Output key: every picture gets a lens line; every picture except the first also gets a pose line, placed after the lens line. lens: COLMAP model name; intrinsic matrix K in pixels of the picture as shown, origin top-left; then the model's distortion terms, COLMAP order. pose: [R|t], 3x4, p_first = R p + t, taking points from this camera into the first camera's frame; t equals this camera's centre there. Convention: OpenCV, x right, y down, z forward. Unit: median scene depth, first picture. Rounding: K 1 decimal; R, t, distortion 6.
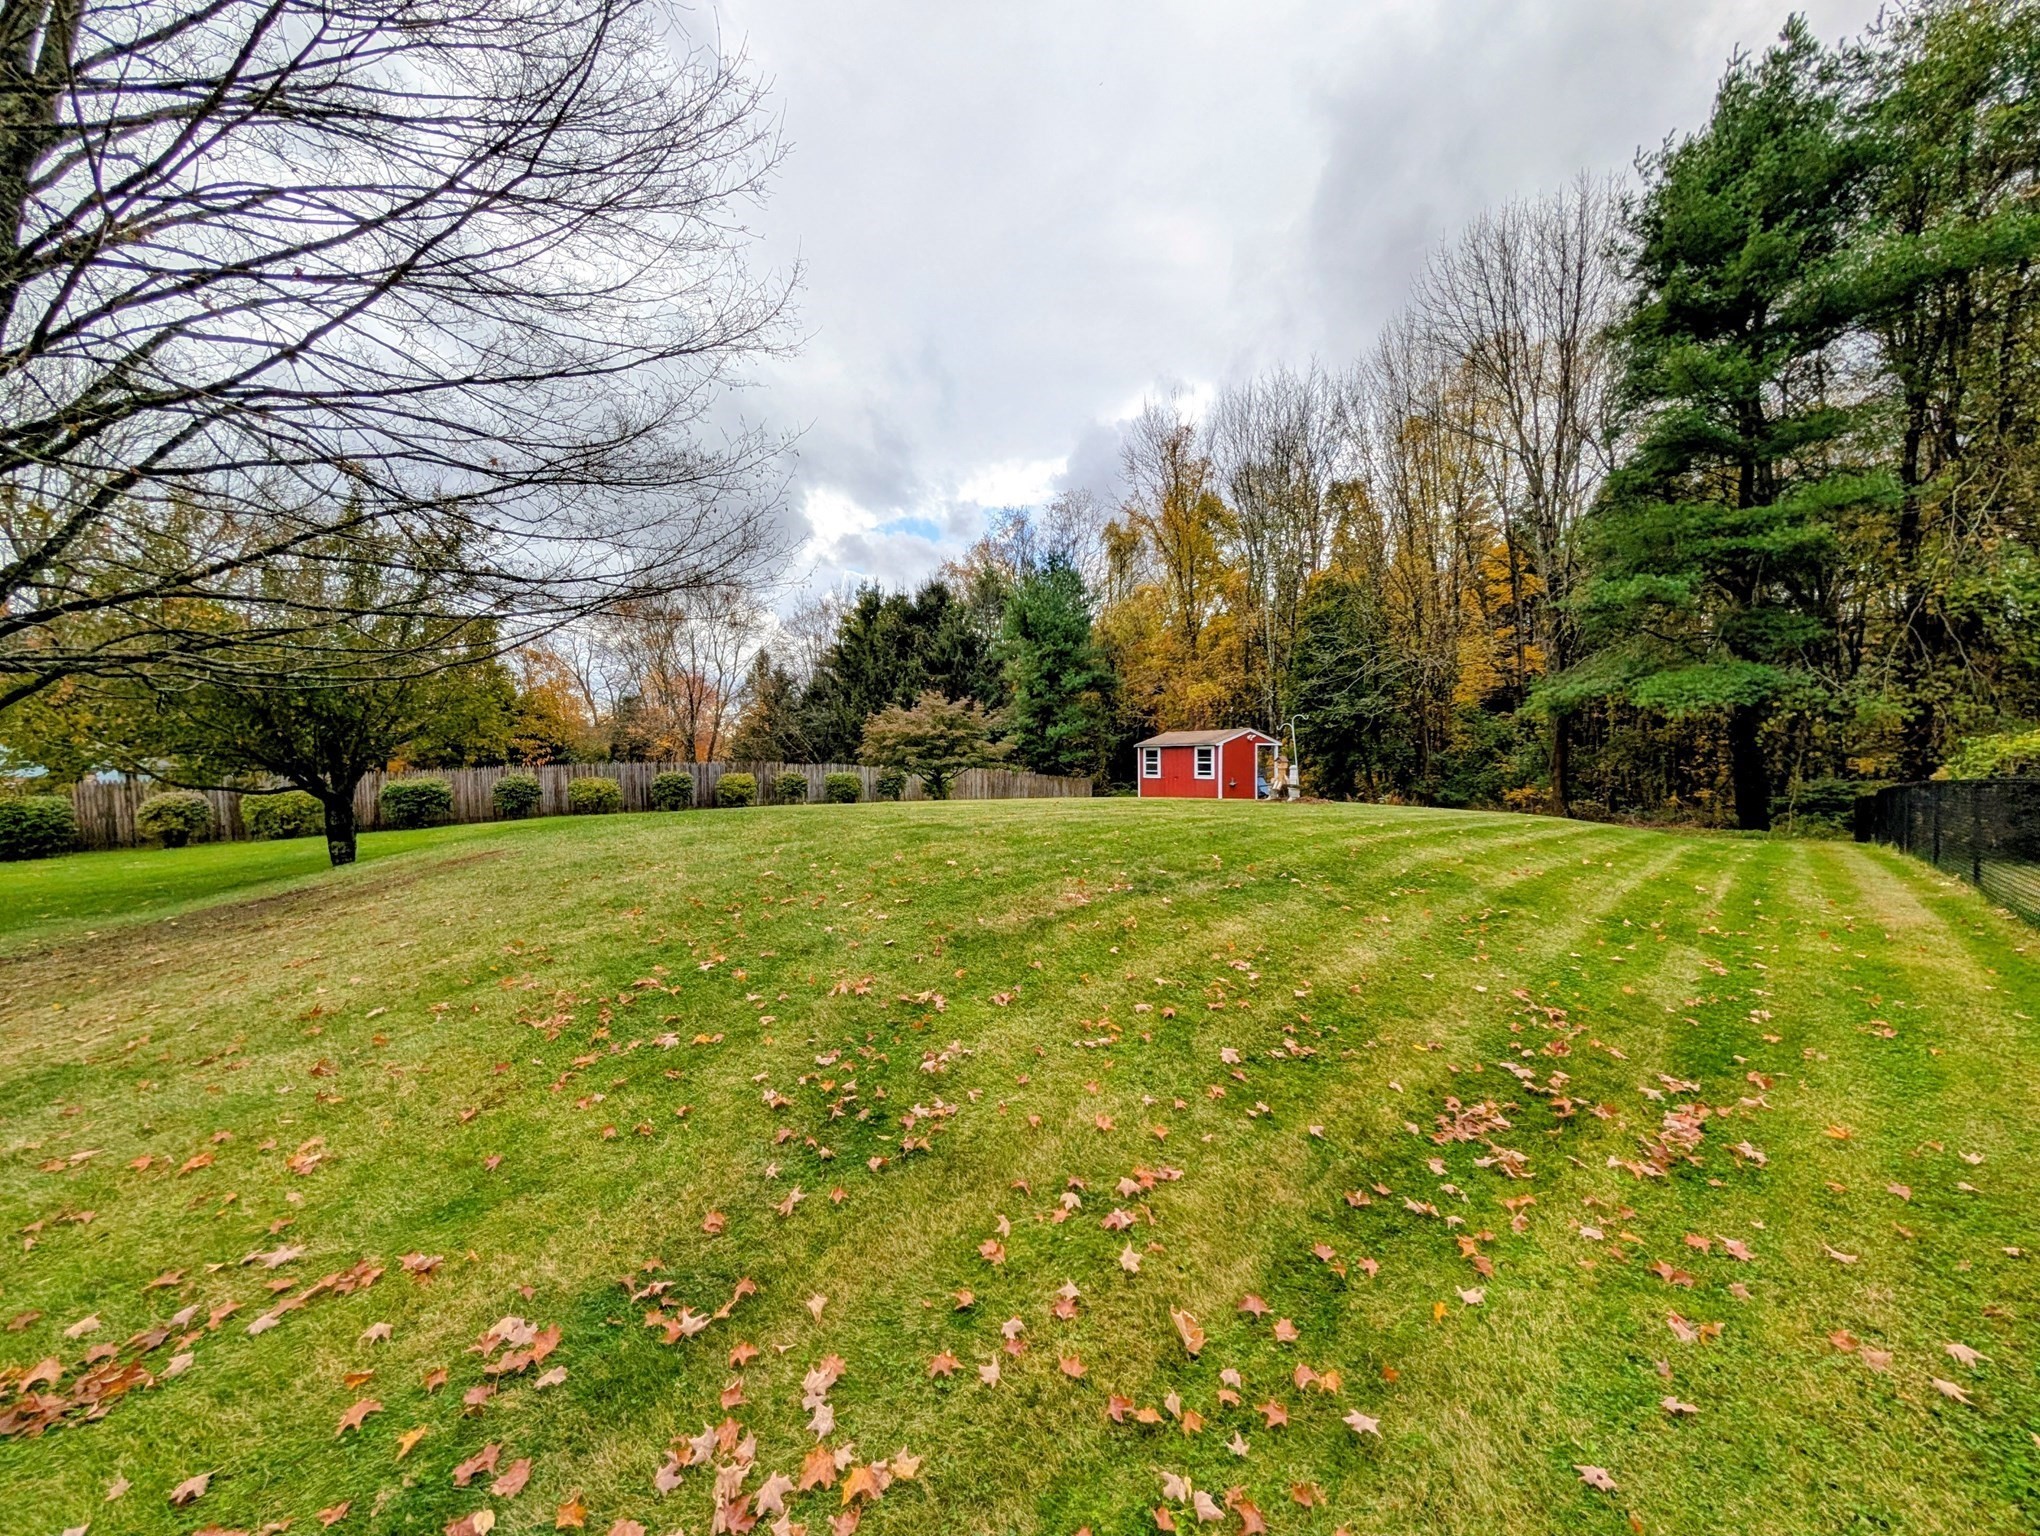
lens RADIAL K [[748.6, 0, 1007.6], [0, 748.6, 774.3], [0, 0, 1]] dist [0.000508, -0.000162]
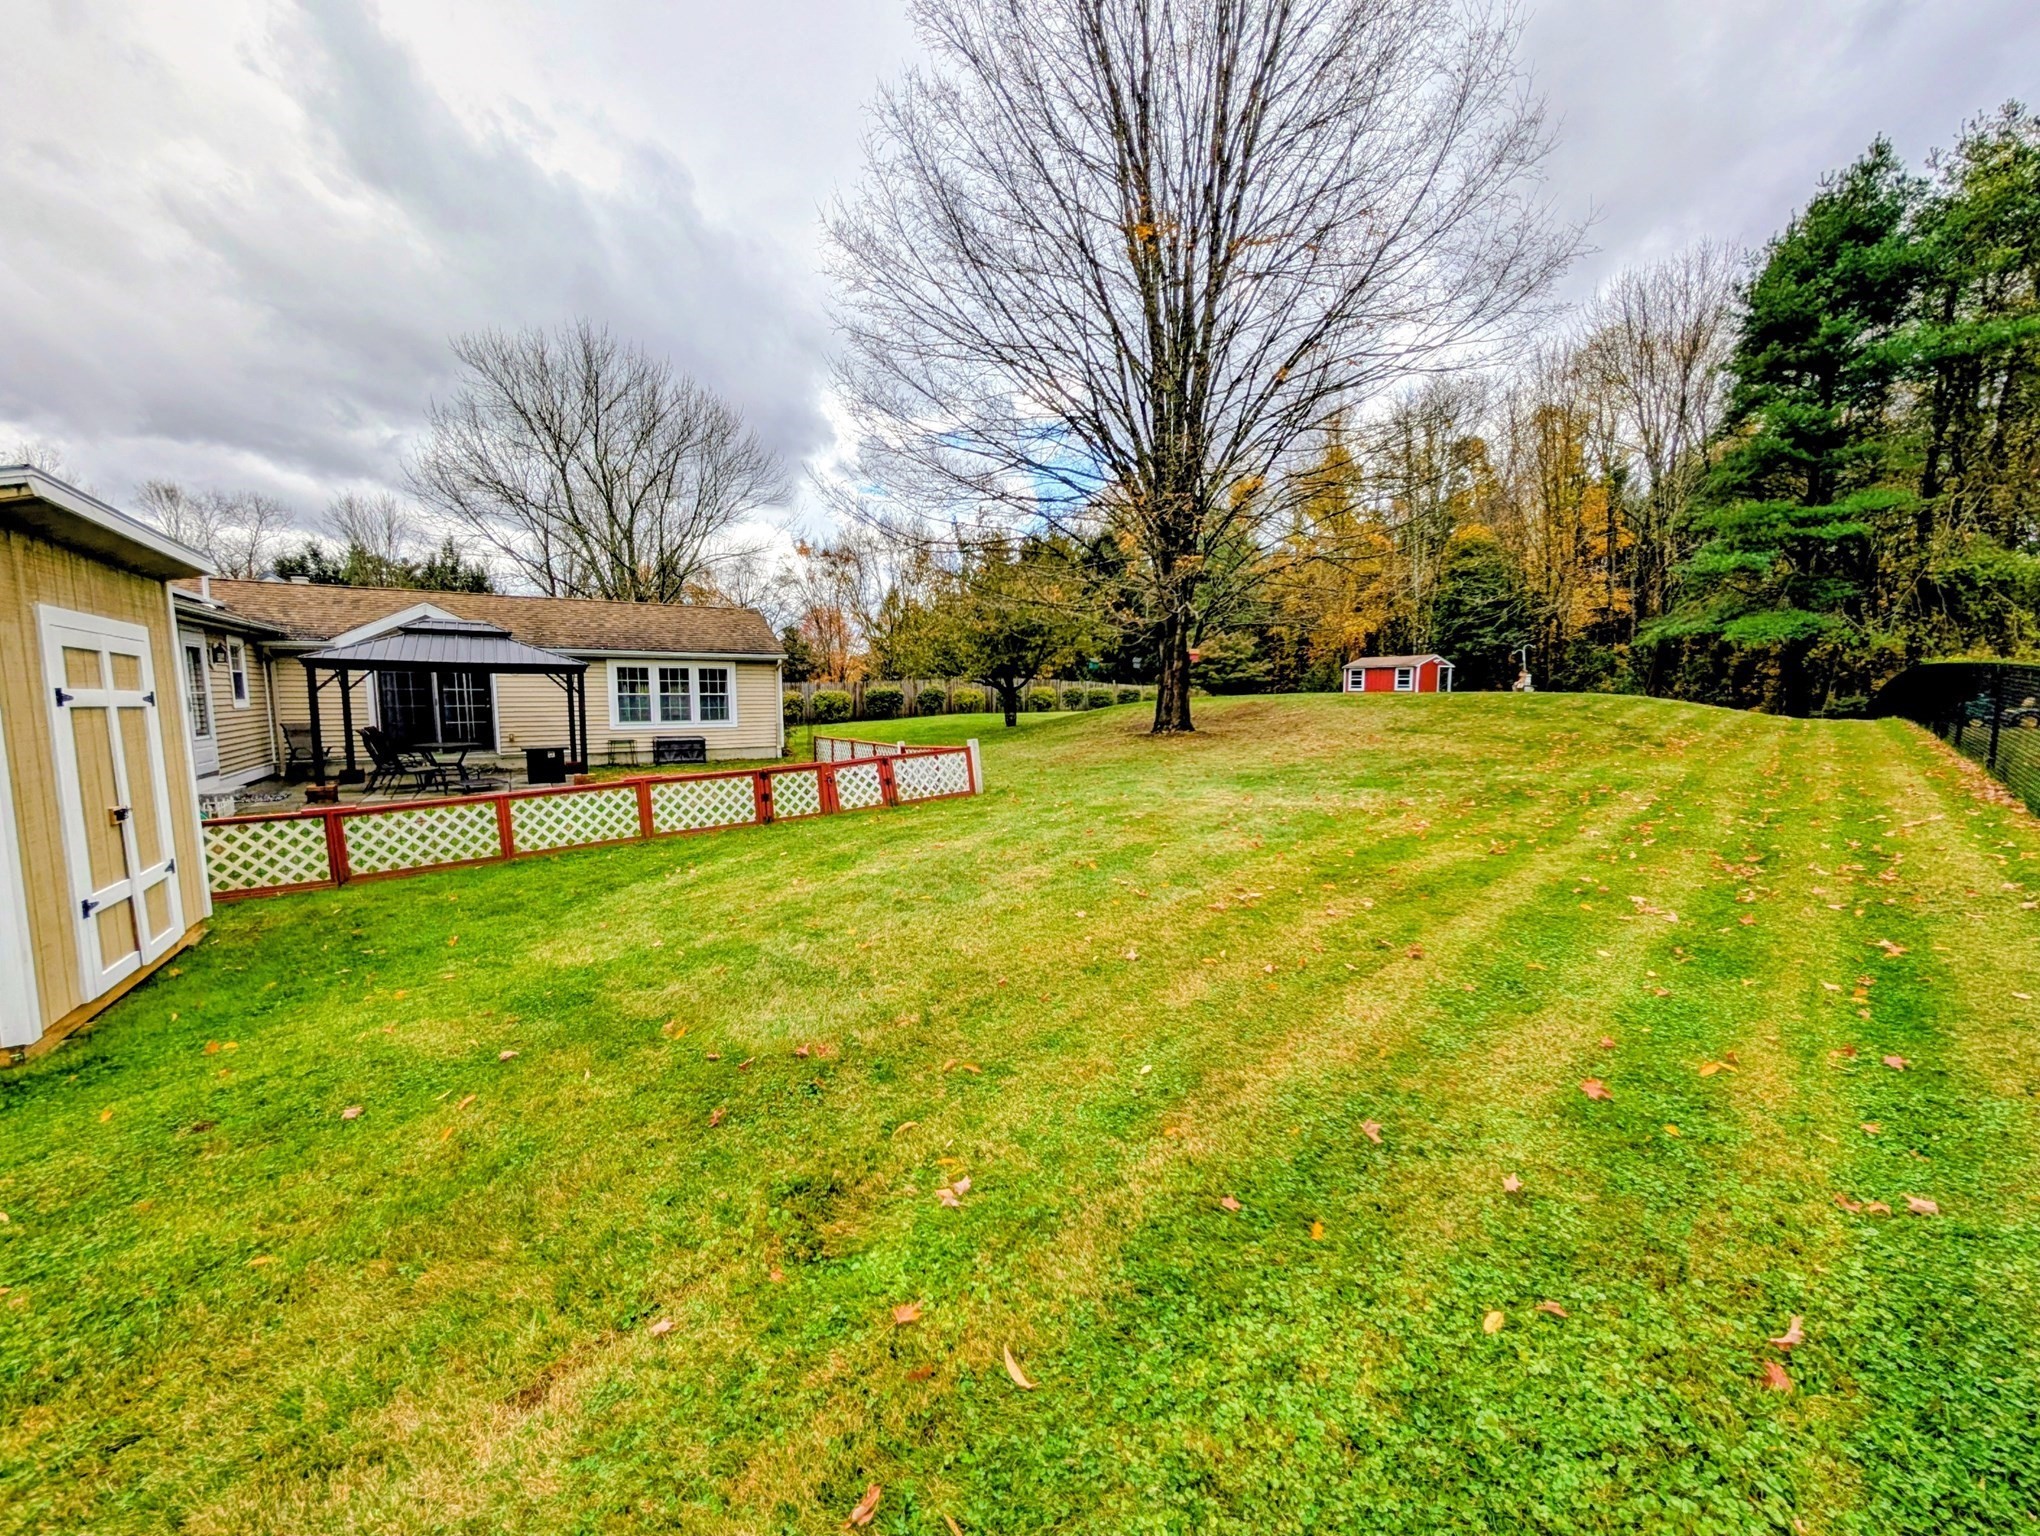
lens RADIAL K [[748.6, 0, 1019.9], [0, 748.6, 766.4], [0, 0, 1]] dist [0.000508, -0.000162]
pose [[0.999870, 0.006705, -0.014658, -0.817187], [-0.005415, 0.996253, 0.086321, 0.058405], [0.015182, -0.086230, 0.996160, -0.800231]]
